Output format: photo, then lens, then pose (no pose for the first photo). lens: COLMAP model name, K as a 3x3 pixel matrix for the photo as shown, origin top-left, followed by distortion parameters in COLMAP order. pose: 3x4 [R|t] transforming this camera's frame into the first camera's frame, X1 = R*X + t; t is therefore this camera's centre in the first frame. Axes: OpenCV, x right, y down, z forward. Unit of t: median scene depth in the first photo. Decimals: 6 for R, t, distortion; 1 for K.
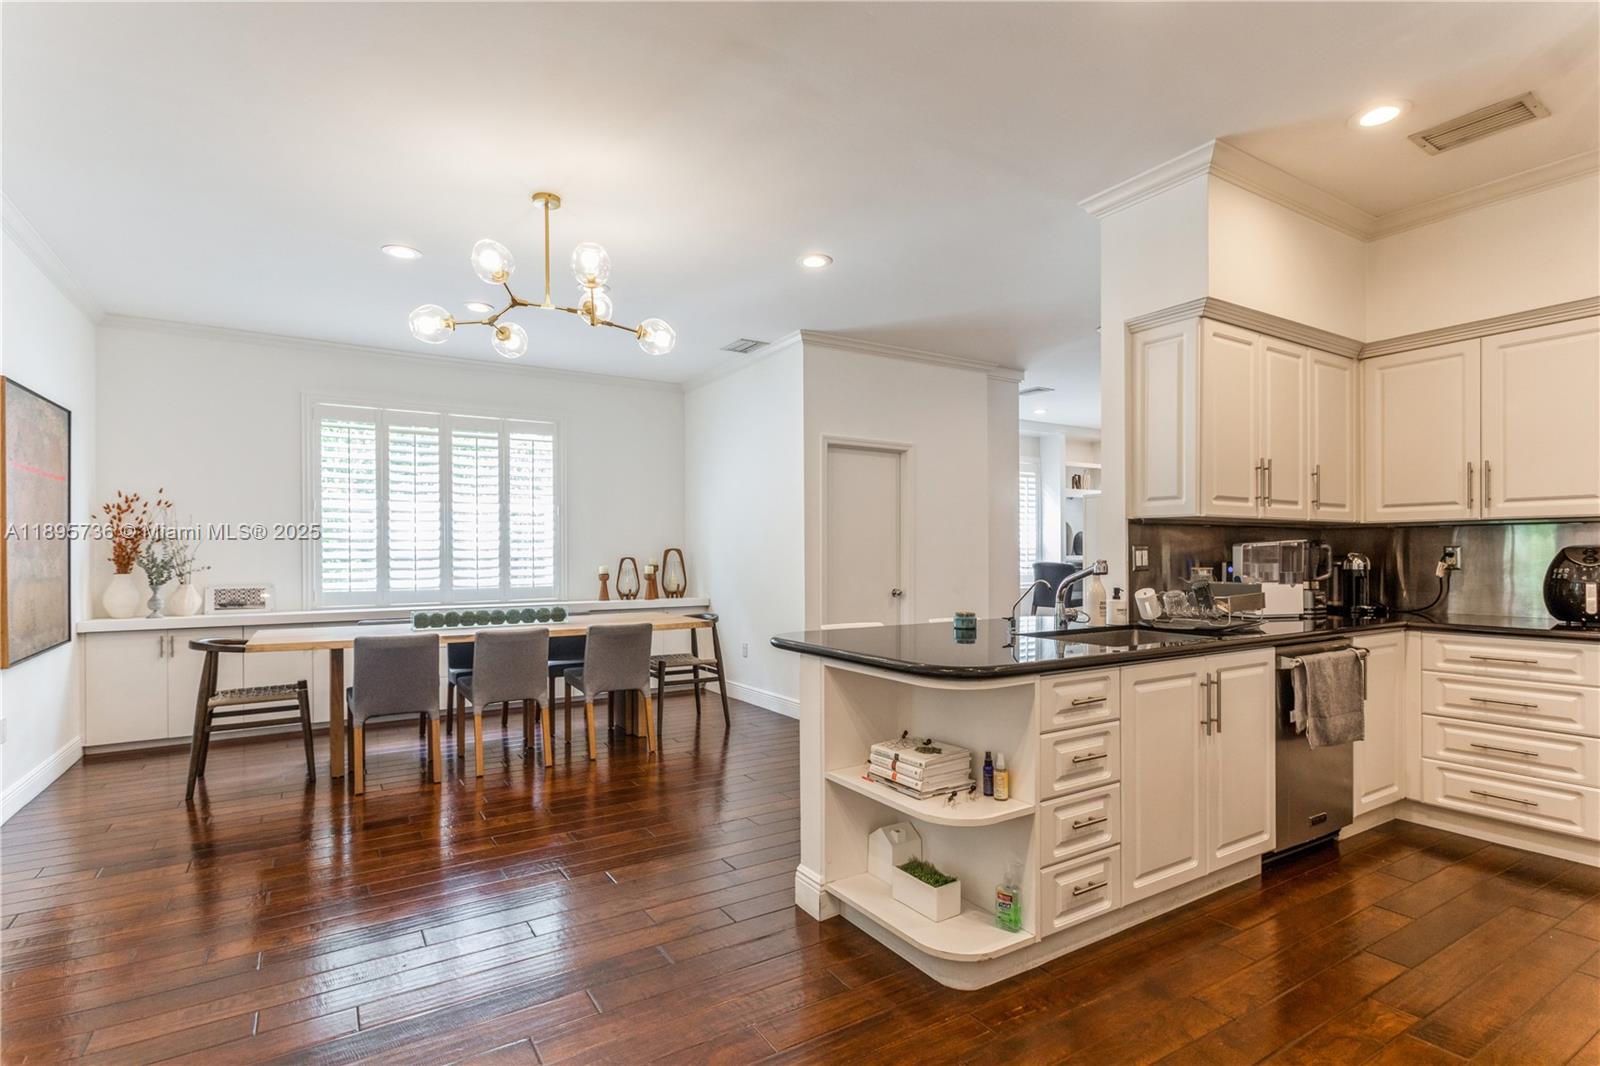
lens RADIAL K [[781.3, 0, 800.8], [0, 781.3, 545.1], [0, 0, 1]] dist [0.010179, -0.000554]
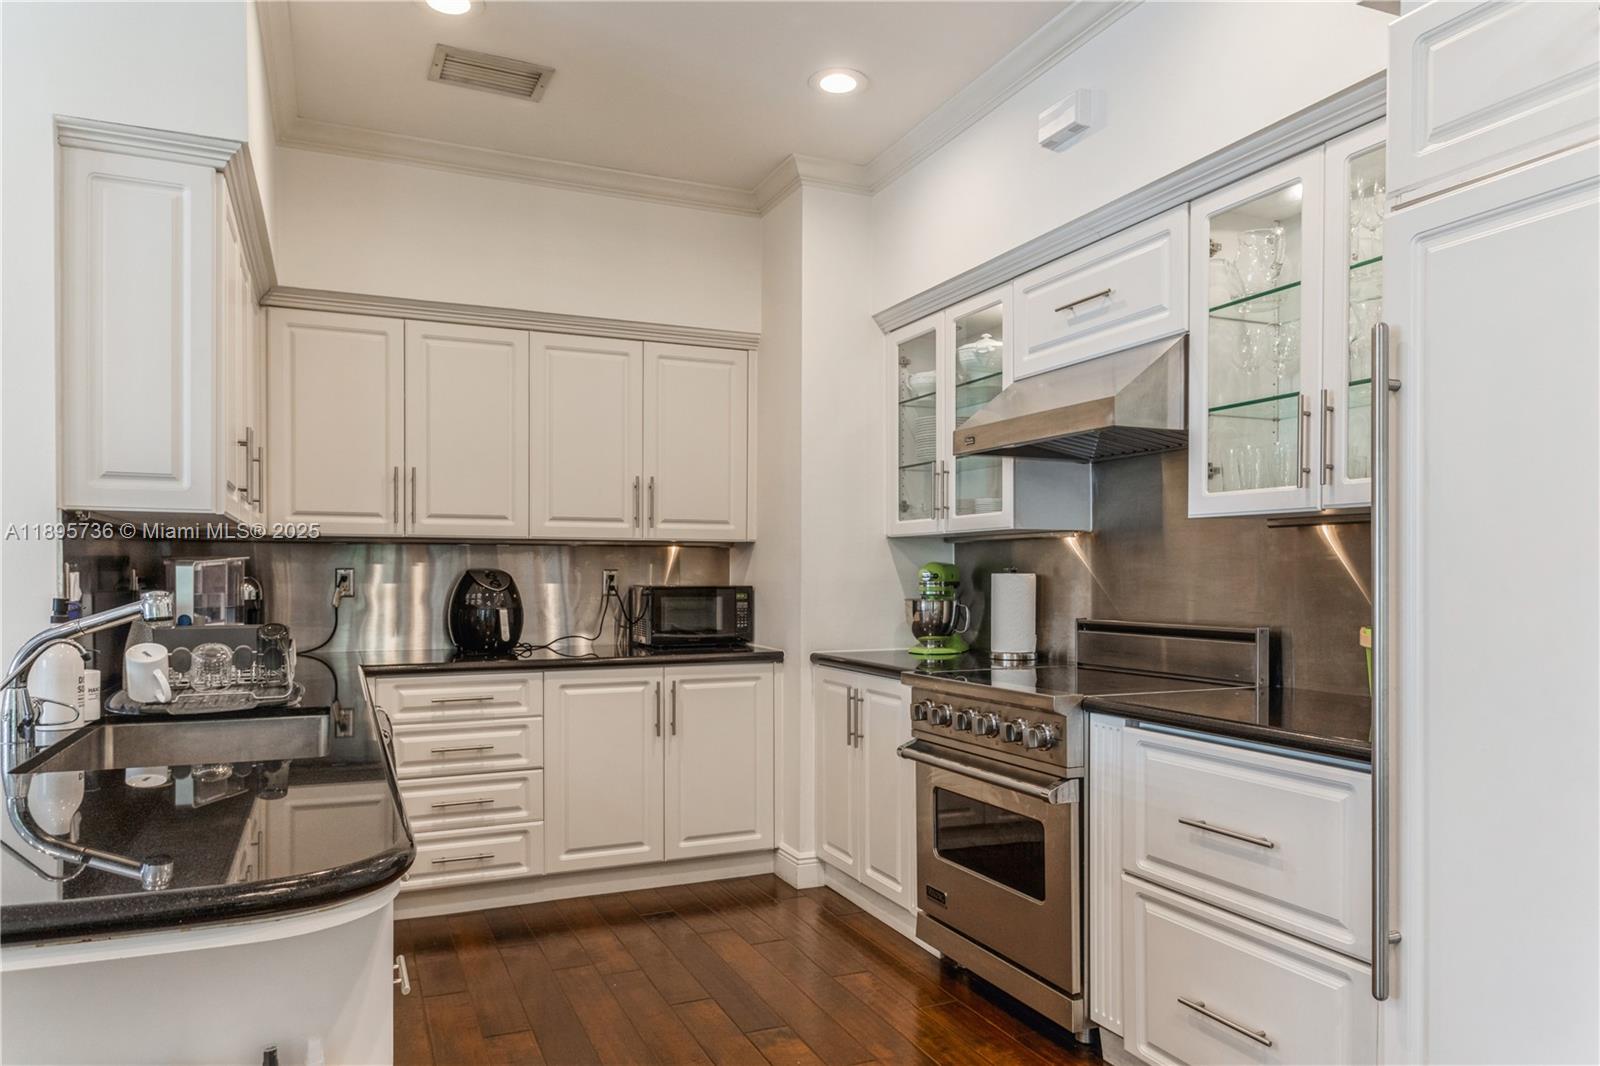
lens RADIAL K [[1053.6, 0, 784.3], [0, 1053.6, 576.8], [0, 0, 1]] dist [0.004565, -0.000874]
pose [[0.151958, -0.000904, 0.988386, -0.193508], [-0.013491, 0.999905, 0.002989, 0.001473], [-0.988295, -0.013789, 0.151932, 0.454717]]
